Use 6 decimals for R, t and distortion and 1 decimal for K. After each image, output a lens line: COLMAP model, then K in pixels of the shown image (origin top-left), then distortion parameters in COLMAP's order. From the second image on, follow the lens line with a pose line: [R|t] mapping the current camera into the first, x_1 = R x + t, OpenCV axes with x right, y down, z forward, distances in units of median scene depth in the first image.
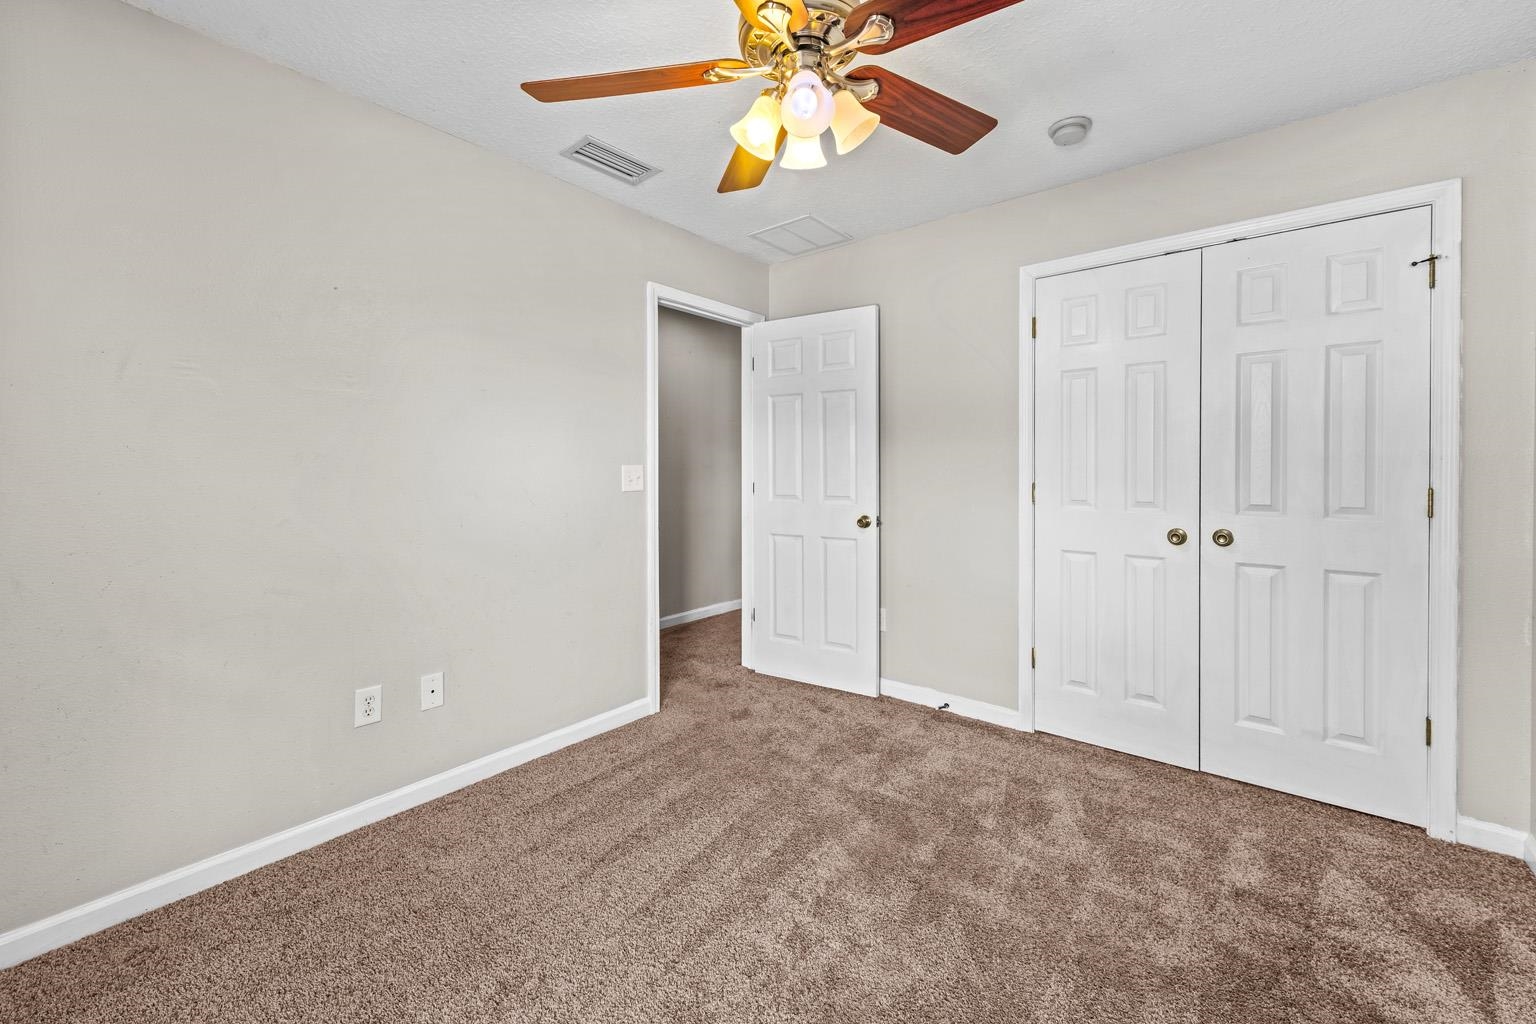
lens RADIAL K [[619.0, 0, 725.5], [0, 619.0, 474.5], [0, 0, 1]] dist [-0.000666, -0.000257]
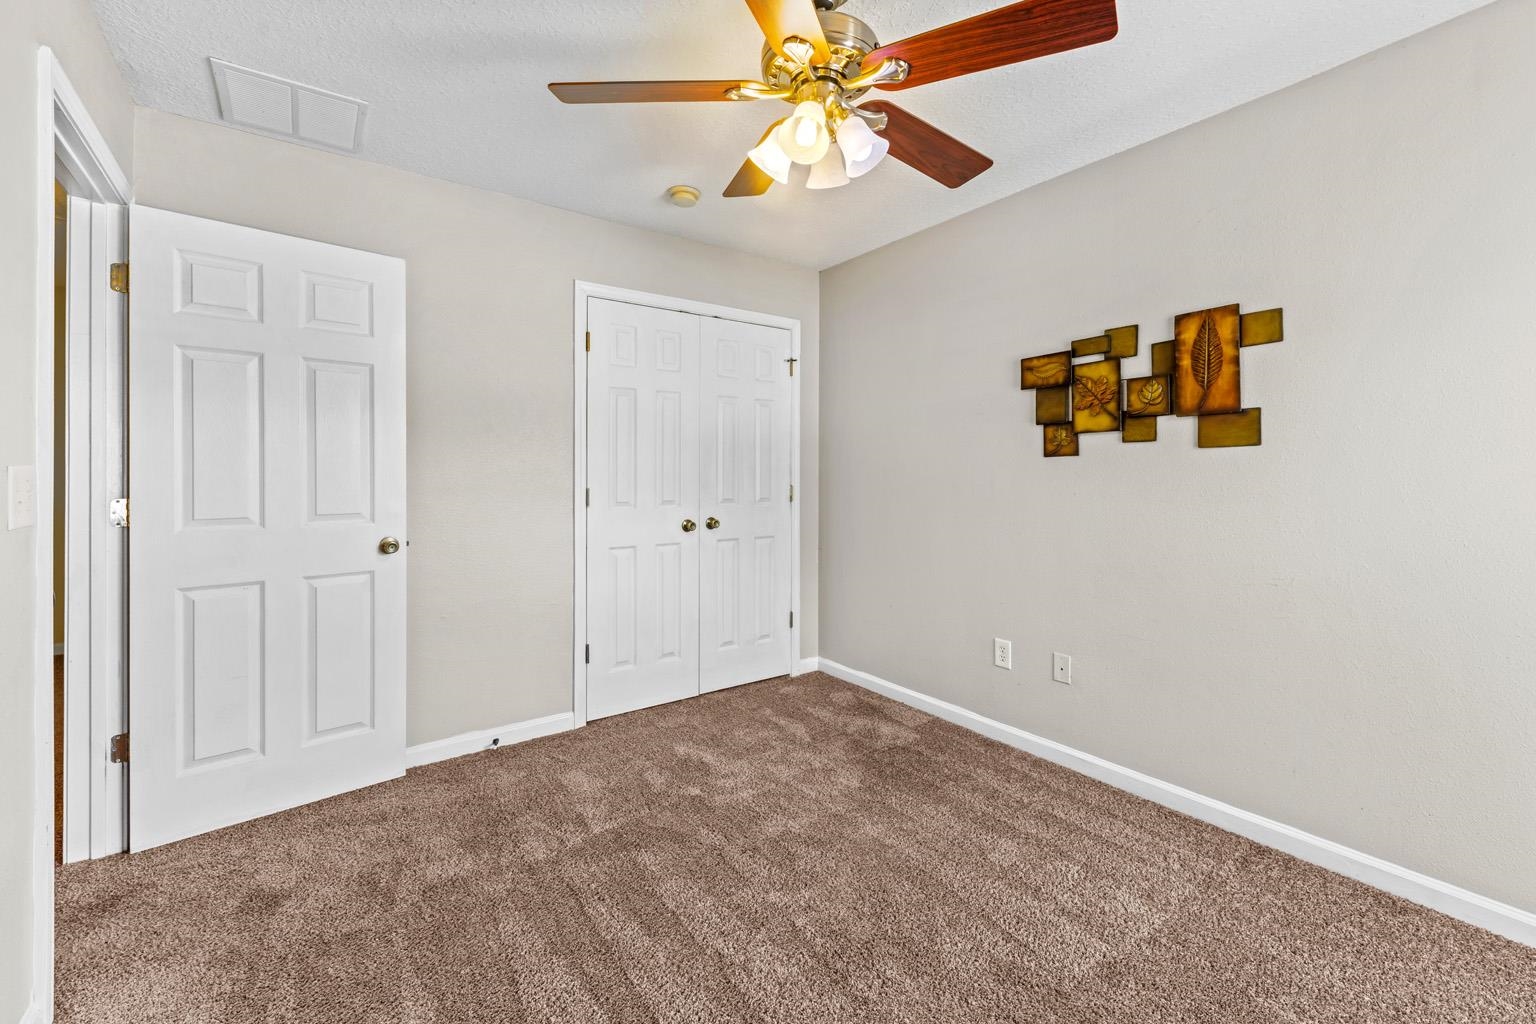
lens RADIAL K [[656.4, 0, 770.8], [0, 656.4, 471.9], [0, 0, 1]] dist [0.001140, 0.000125]
pose [[0.205256, 0.004562, 0.978698, -0.603113], [0.007672, 0.999951, -0.006270, -0.004944], [-0.978678, 0.008795, 0.205211, 0.519215]]
